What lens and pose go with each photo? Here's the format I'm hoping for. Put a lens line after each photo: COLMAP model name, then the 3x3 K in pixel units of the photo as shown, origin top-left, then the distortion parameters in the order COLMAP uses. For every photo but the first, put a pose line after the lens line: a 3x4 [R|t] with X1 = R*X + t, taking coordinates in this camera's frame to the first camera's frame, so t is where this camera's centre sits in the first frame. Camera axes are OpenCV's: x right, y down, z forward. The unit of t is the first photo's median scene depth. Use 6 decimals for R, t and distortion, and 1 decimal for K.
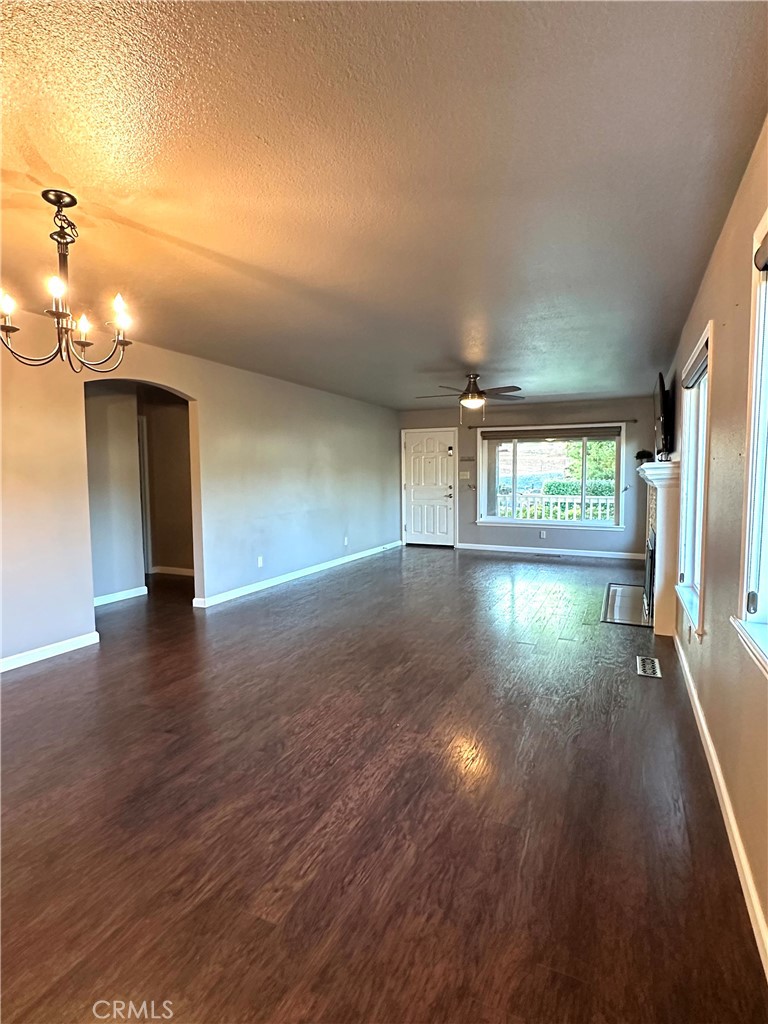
lens RADIAL K [[538.7, 0, 382.3], [0, 538.7, 513.0], [0, 0, 1]] dist [0.002411, 0.001736]
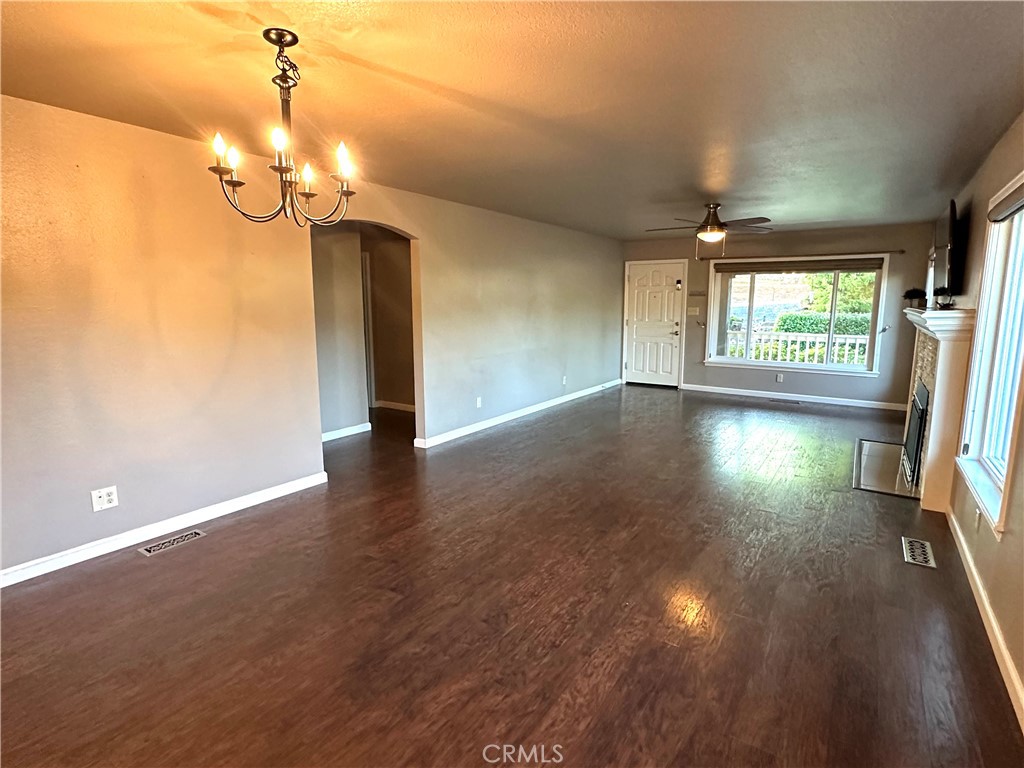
lens RADIAL K [[538.7, 0, 509.8], [0, 538.7, 385.8], [0, 0, 1]] dist [0.002411, 0.001736]
pose [[0.987369, 0.031508, -0.155275, -0.028568], [-0.017932, 0.995953, 0.088068, -0.045689], [0.157421, -0.084171, 0.983938, 0.060445]]
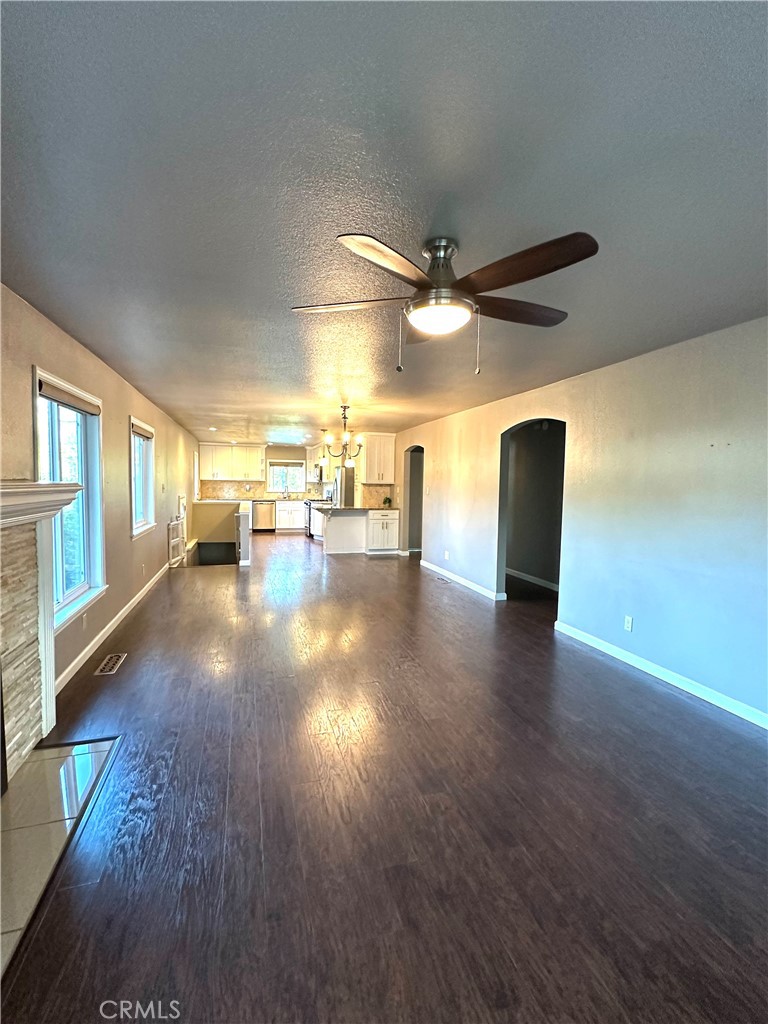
lens RADIAL K [[478.5, 0, 382.9], [0, 478.5, 512.9], [0, 0, 1]] dist [0.029377, -0.000227]
pose [[-0.759756, 0.034197, -0.649308, 0.688293], [-0.058462, 0.990978, 0.120599, -0.178351], [0.647574, 0.129586, -0.750903, 2.029849]]
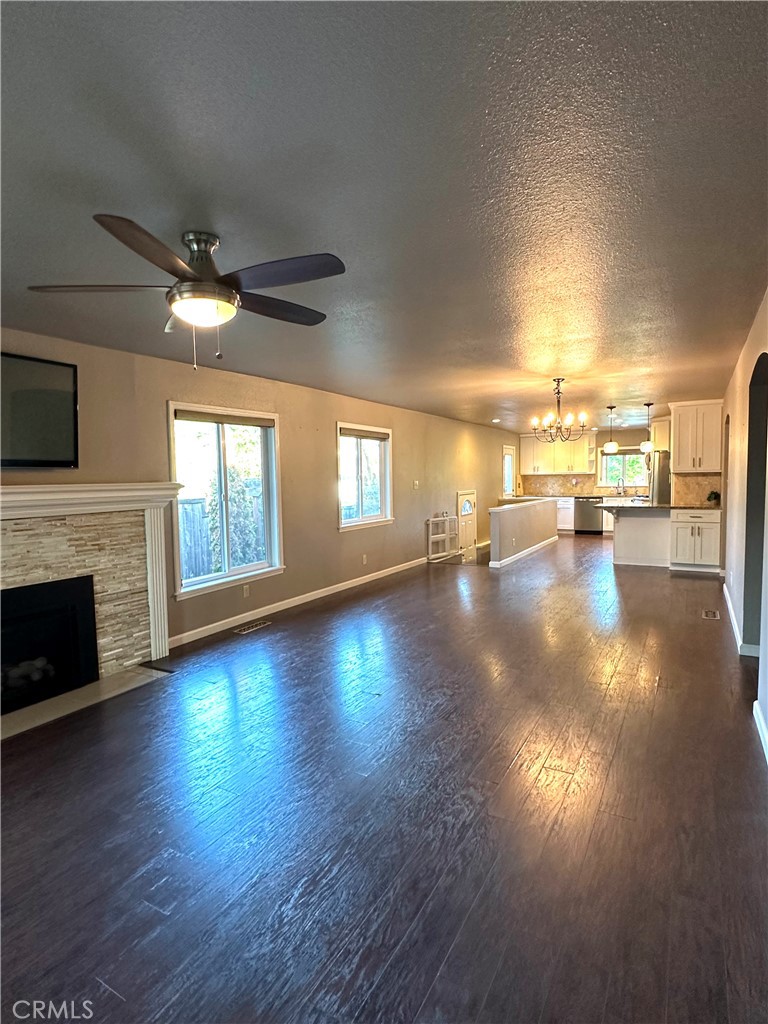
lens RADIAL K [[538.7, 0, 382.3], [0, 538.7, 513.0], [0, 0, 1]] dist [0.002411, 0.001736]
pose [[-0.995100, 0.016325, 0.097512, 0.016778], [0.029476, 0.990408, 0.134993, -0.183579], [-0.094373, 0.137206, -0.986037, 2.246553]]
